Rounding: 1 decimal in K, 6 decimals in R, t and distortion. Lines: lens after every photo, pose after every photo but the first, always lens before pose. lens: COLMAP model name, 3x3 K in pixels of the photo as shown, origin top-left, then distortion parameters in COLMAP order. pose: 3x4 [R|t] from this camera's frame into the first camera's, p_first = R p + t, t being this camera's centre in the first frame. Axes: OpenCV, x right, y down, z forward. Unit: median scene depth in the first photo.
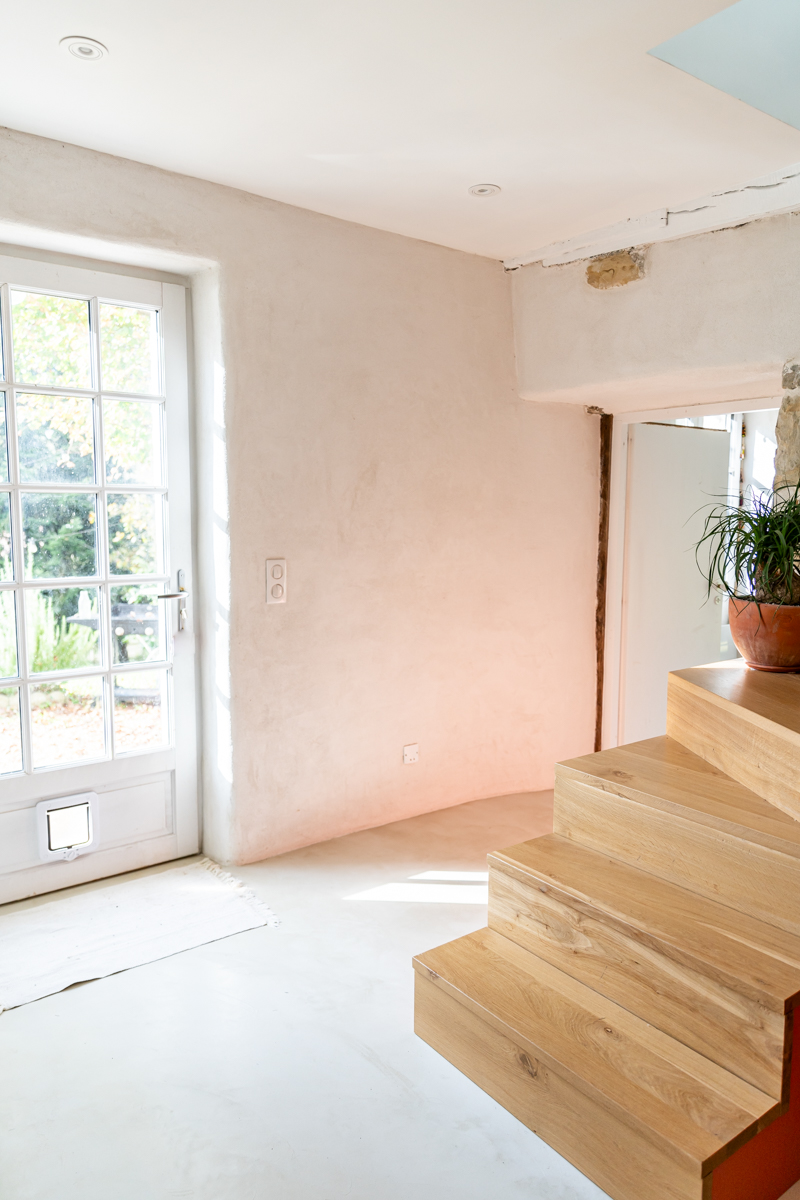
lens RADIAL K [[823.2, 0, 395.7], [0, 823.2, 598.3], [0, 0, 1]] dist [0.013640, 0.000000]
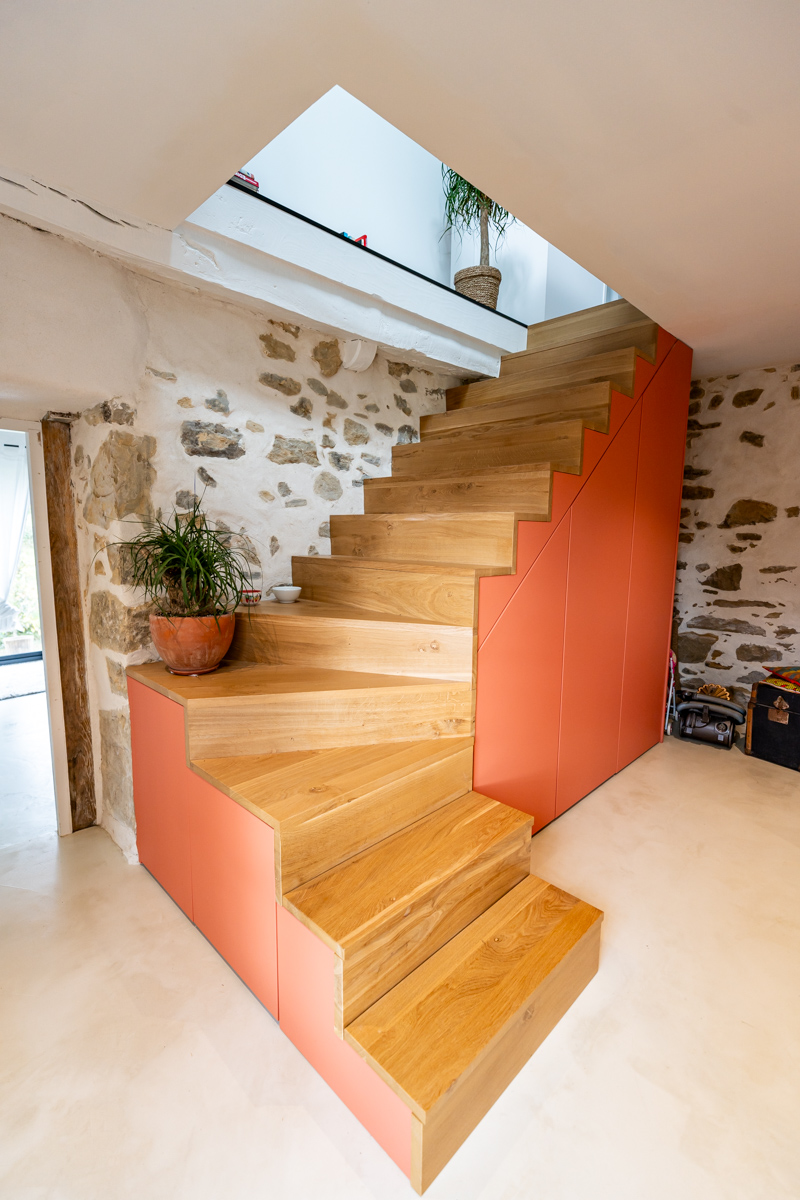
lens RADIAL K [[538.1, 0, 395.0], [0, 538.1, 600.9], [0, 0, 1]] dist [0.012523, -0.006048]
pose [[-0.145656, -0.134931, 0.980091, -0.308783], [0.099779, 0.983601, 0.150242, -0.094911], [-0.984291, 0.119676, -0.129804, 0.769122]]
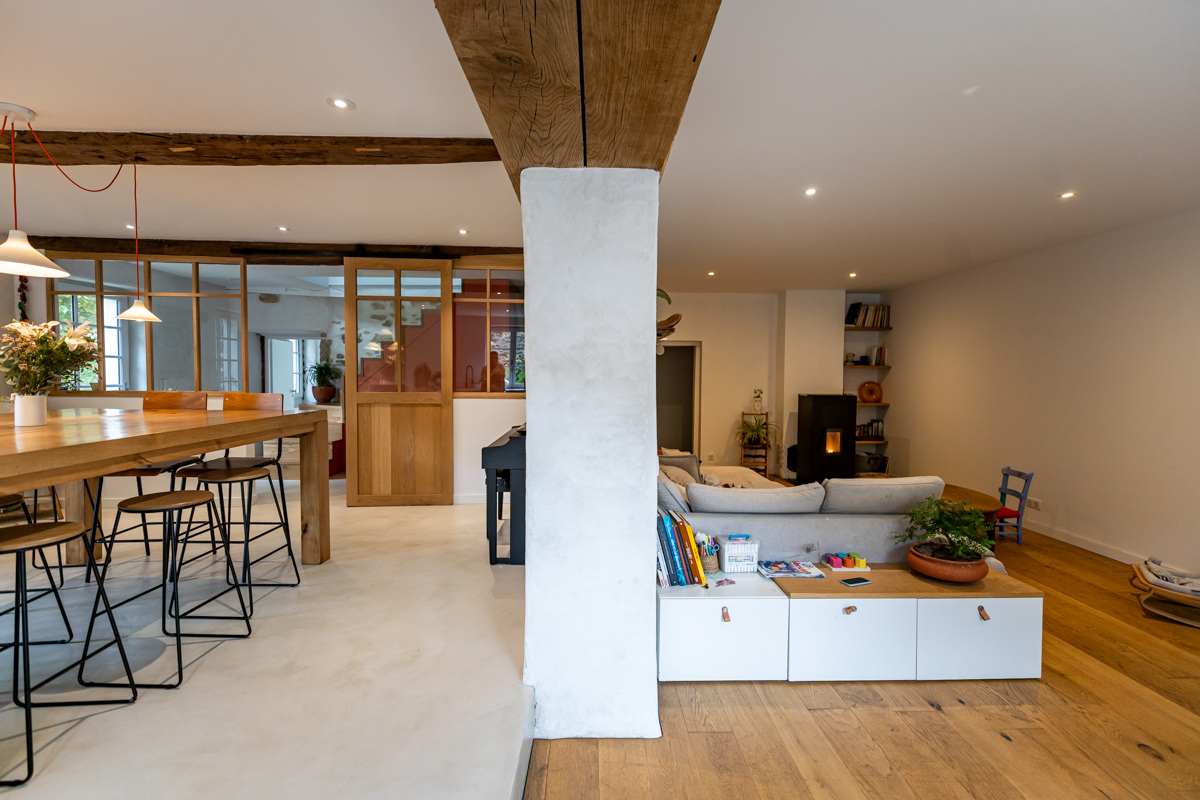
lens RADIAL K [[537.4, 0, 601.9], [0, 537.4, 394.7], [0, 0, 1]] dist [0.013691, -0.007102]
pose [[0.590113, -0.030379, 0.806749, -0.906203], [0.081785, 0.996400, -0.022302, 0.214724], [-0.803167, 0.079141, 0.590473, -1.738377]]
